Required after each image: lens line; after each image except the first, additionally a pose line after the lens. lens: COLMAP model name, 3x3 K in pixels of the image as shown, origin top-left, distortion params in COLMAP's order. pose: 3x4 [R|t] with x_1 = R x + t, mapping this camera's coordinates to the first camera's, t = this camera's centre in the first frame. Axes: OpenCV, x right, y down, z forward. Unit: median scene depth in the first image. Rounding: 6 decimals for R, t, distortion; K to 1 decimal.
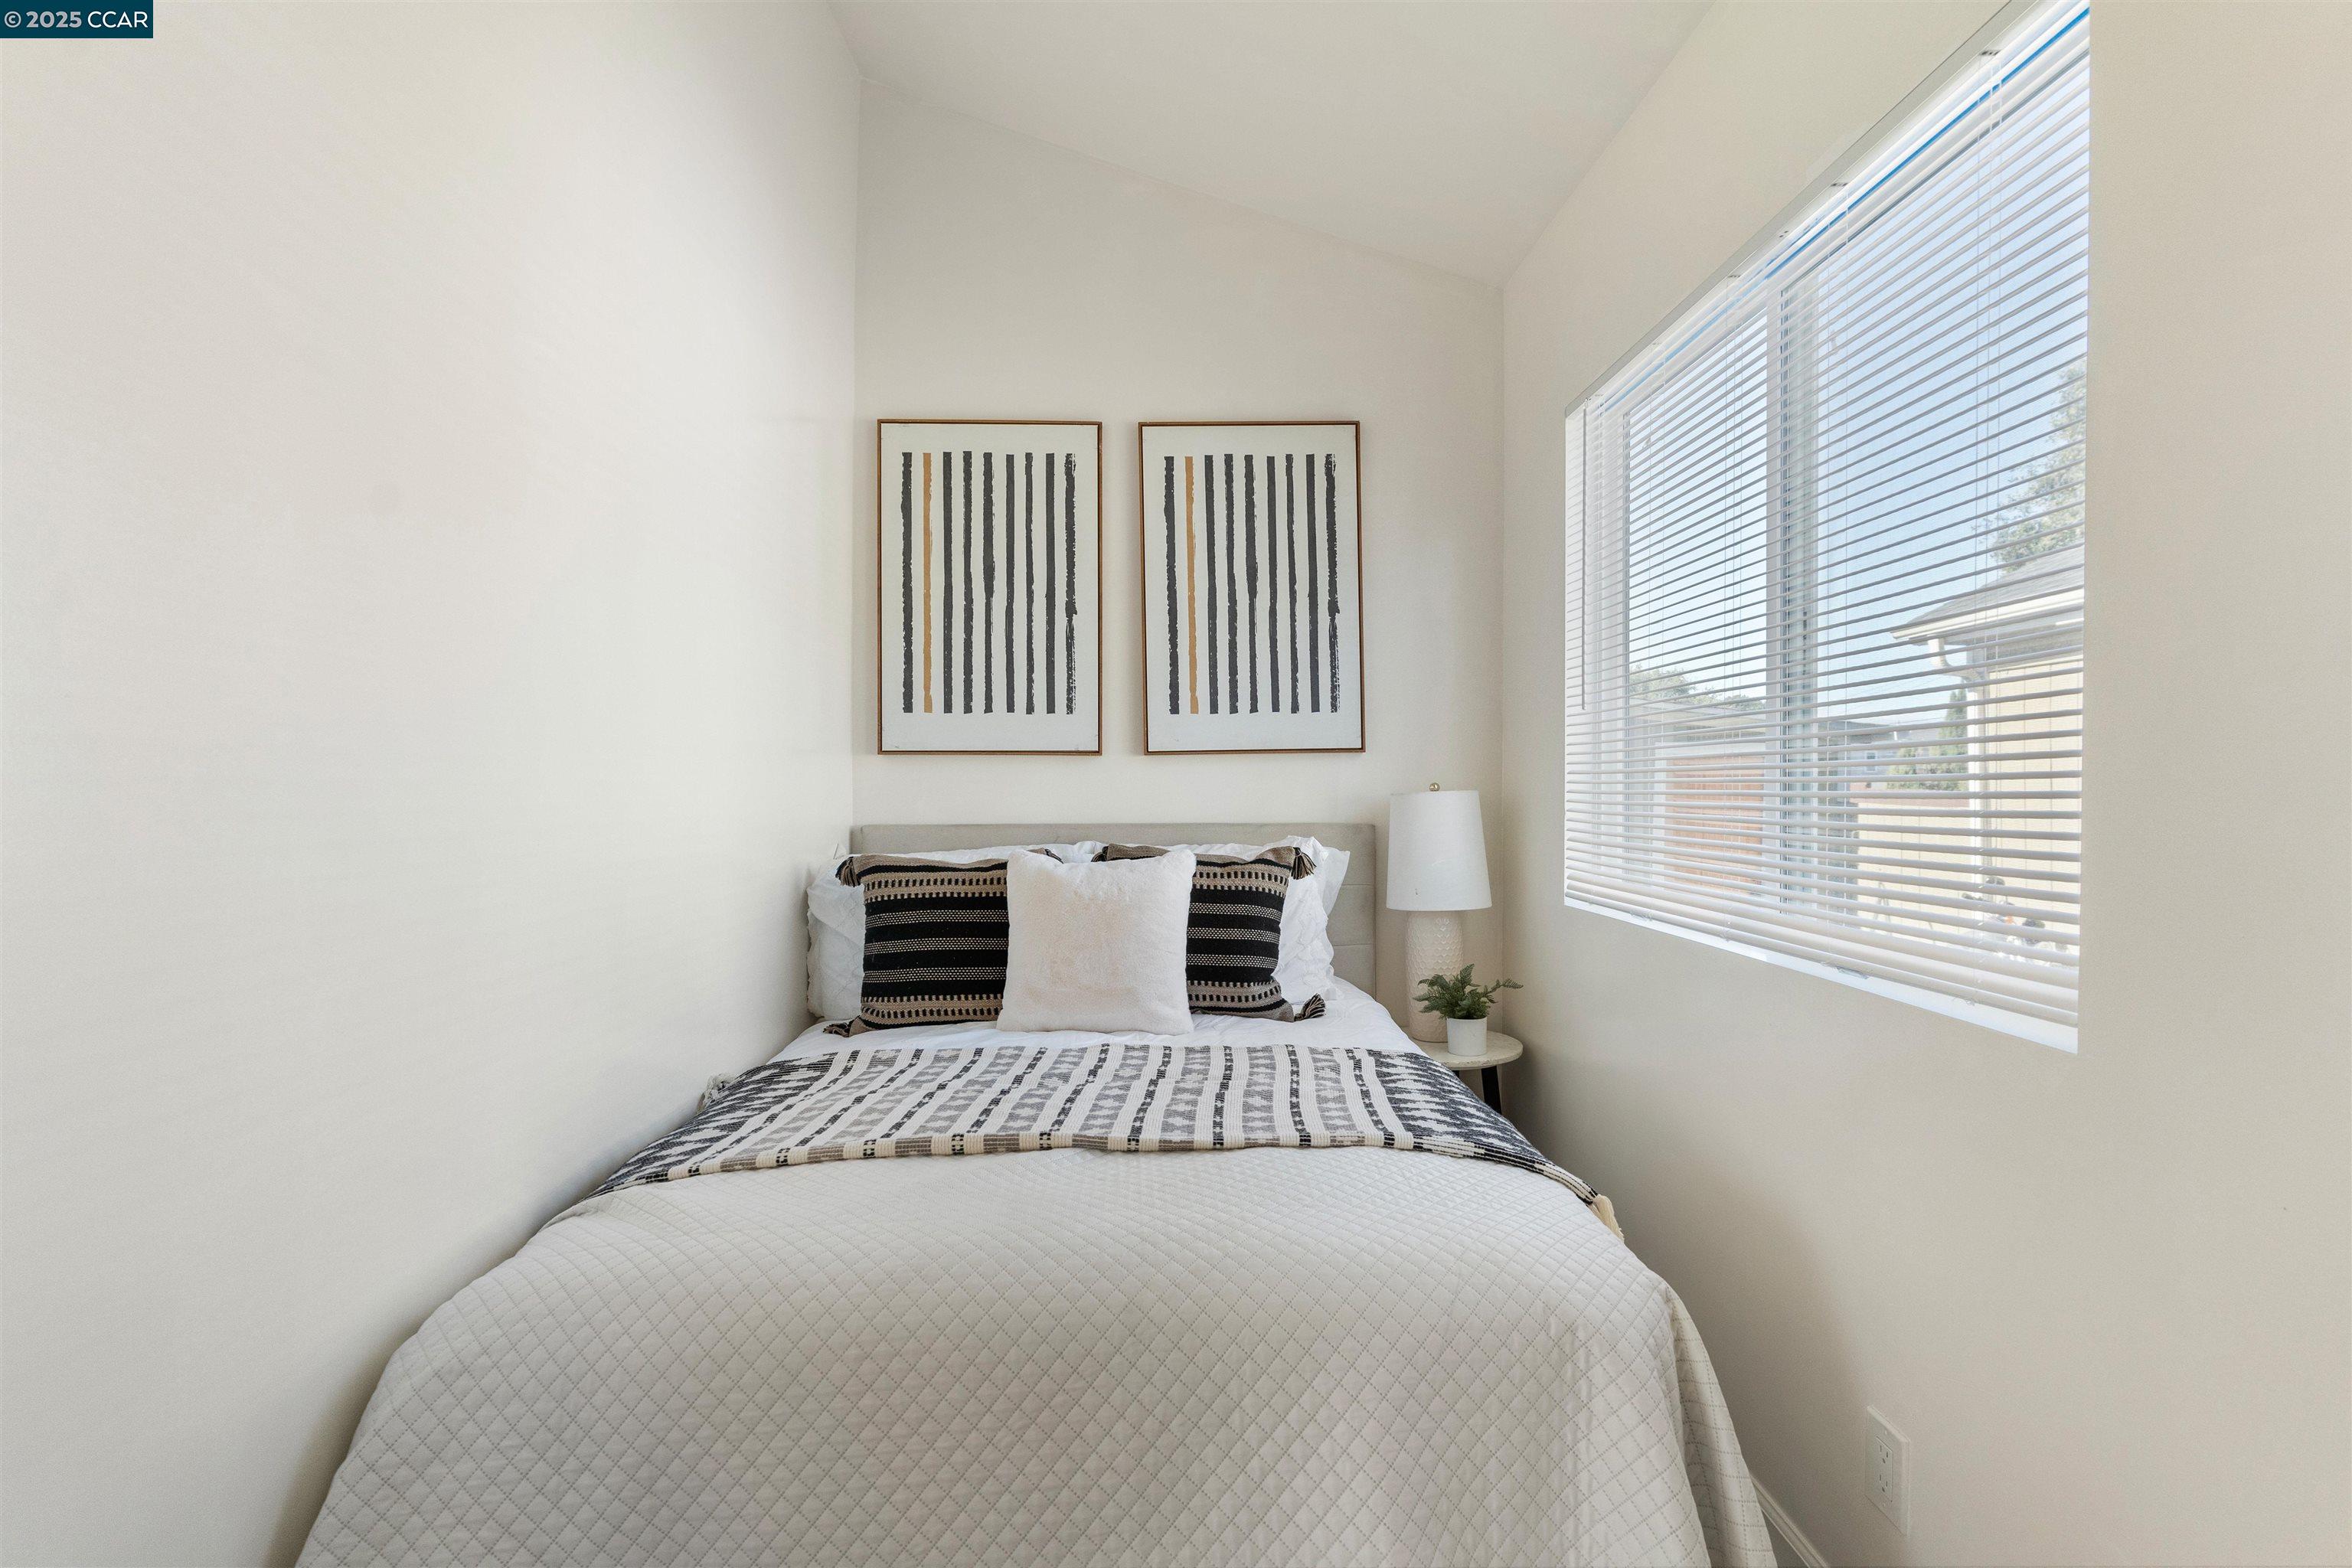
lens RADIAL K [[1128.4, 0, 1176.0], [0, 1128.4, 784.0], [0, 0, 1]] dist [0.001440, 0.000216]
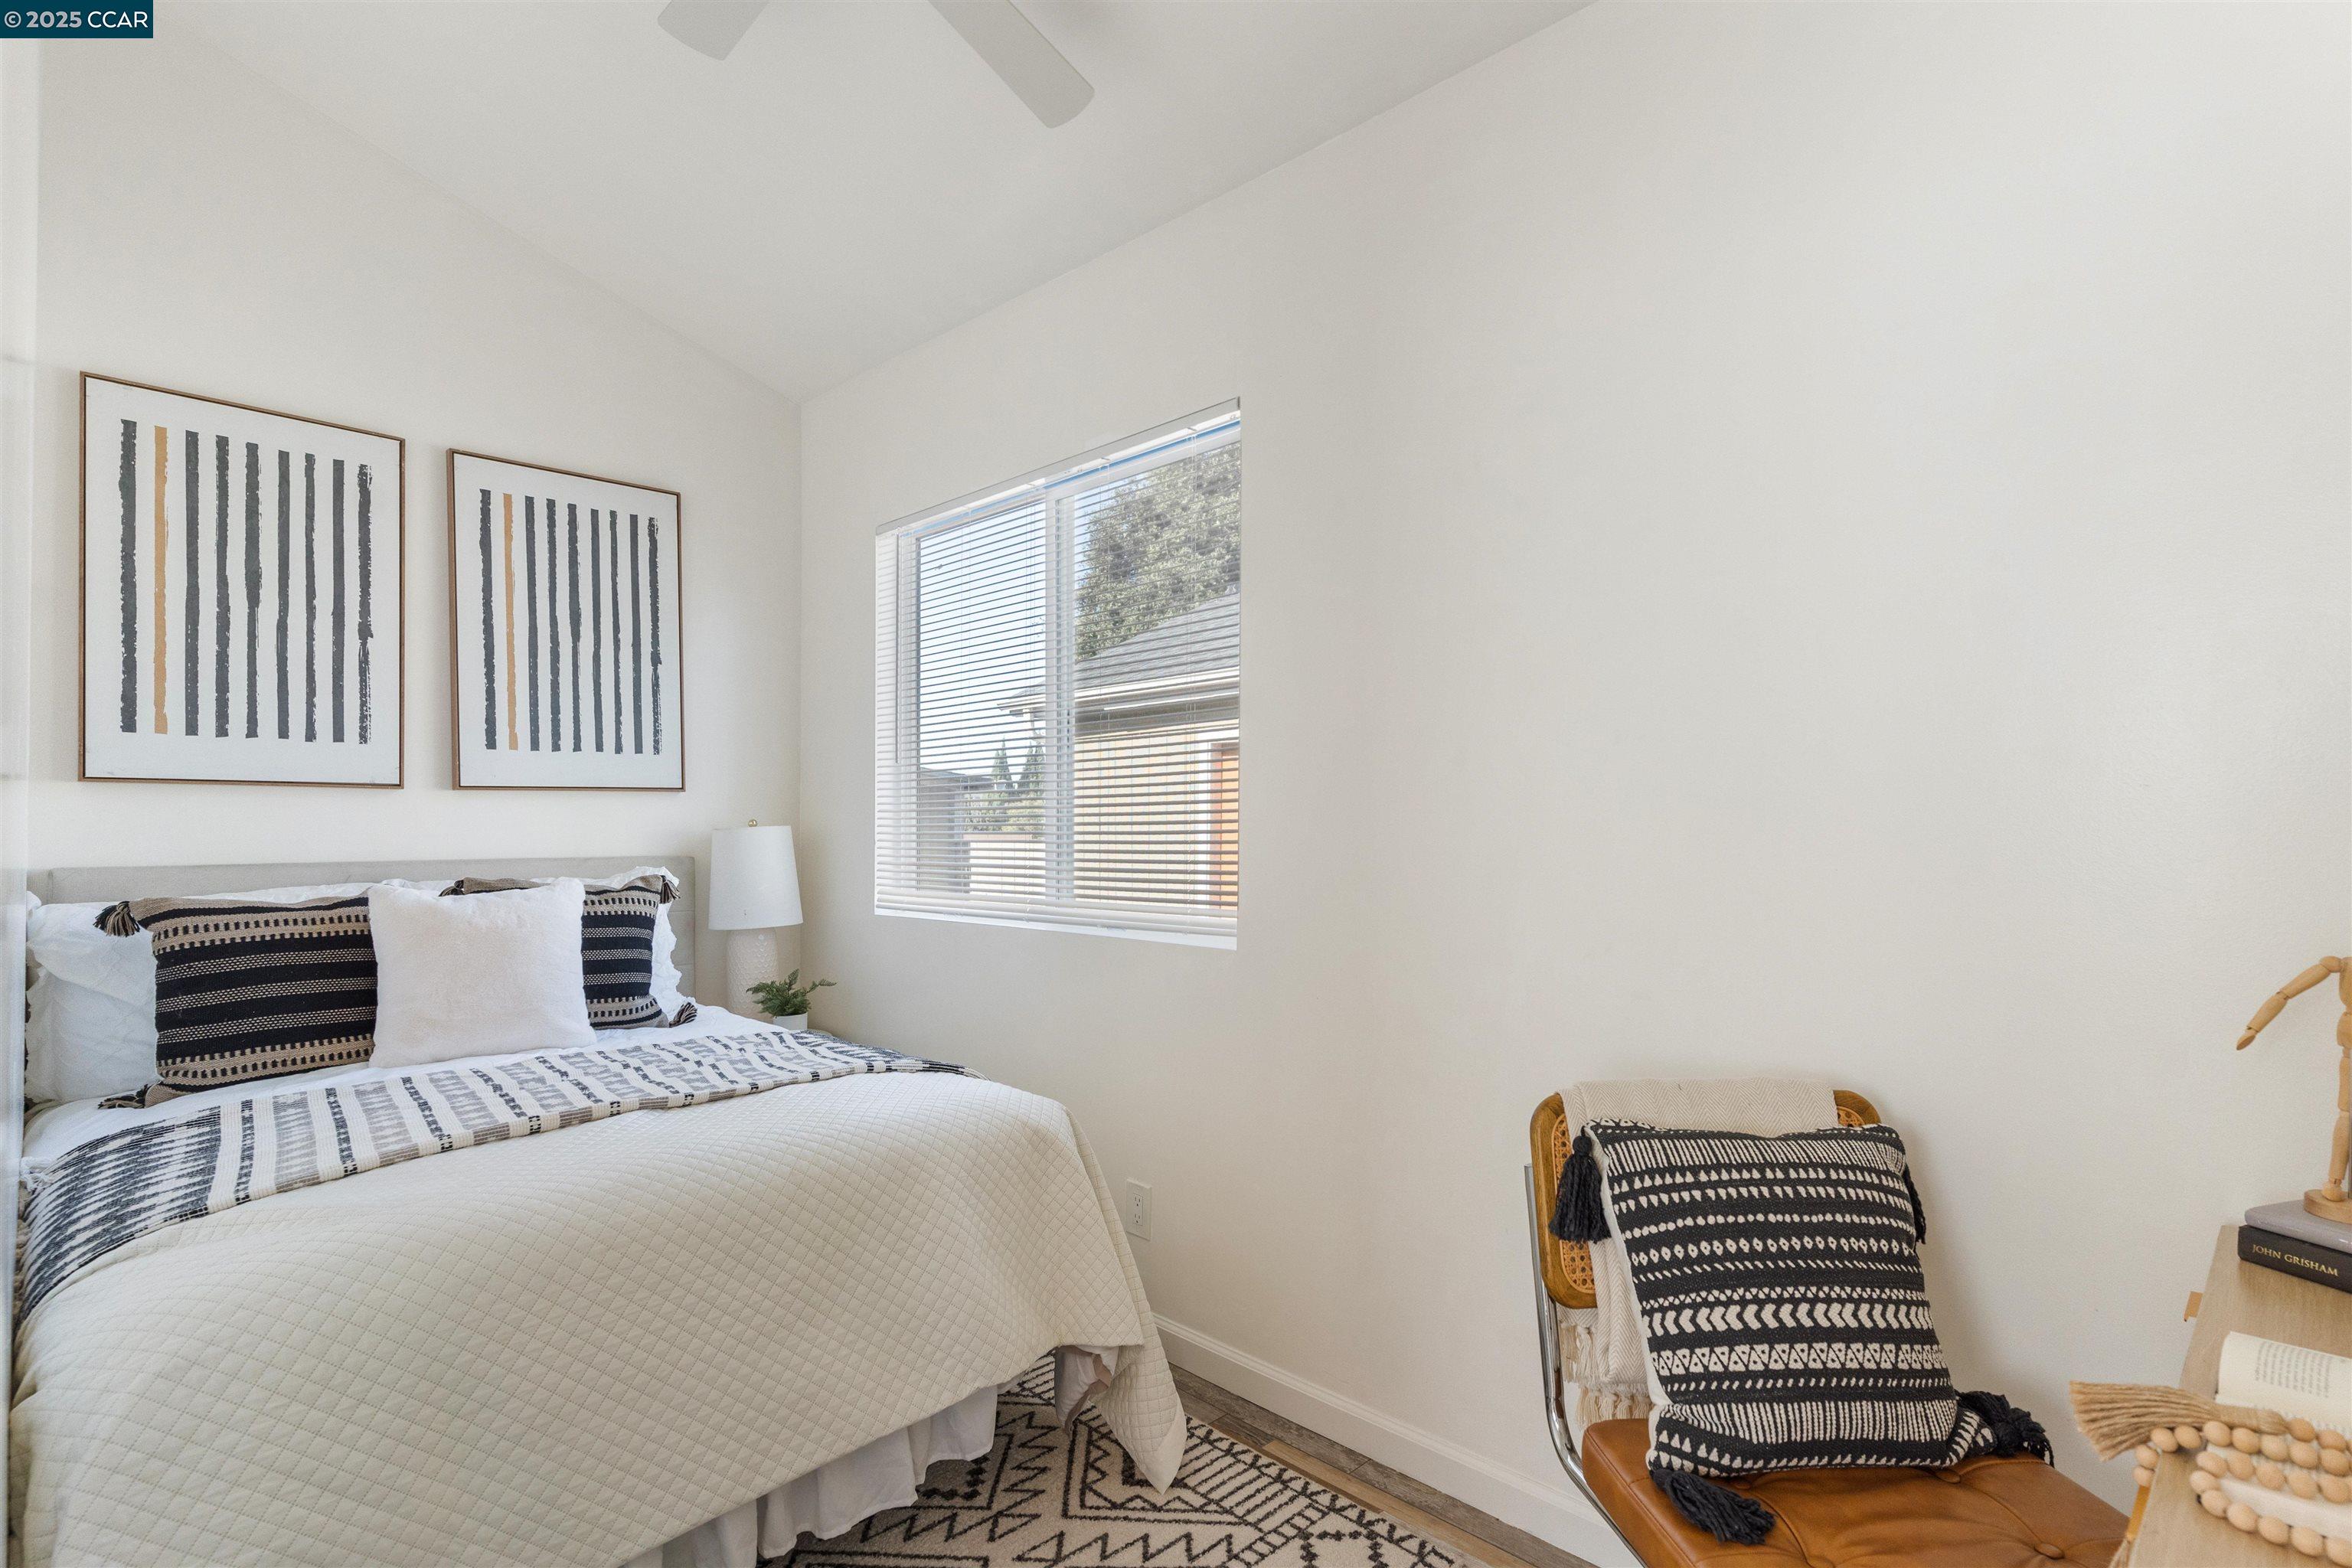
lens RADIAL K [[1157.0, 0, 1194.3], [0, 1157.0, 821.5], [0, 0, 1]] dist [0.004814, 0.000398]
pose [[0.709706, 0.003418, 0.704489, -0.328713], [0.001554, 0.999978, -0.006418, 0.010938], [-0.704496, 0.005650, 0.709685, -0.189770]]
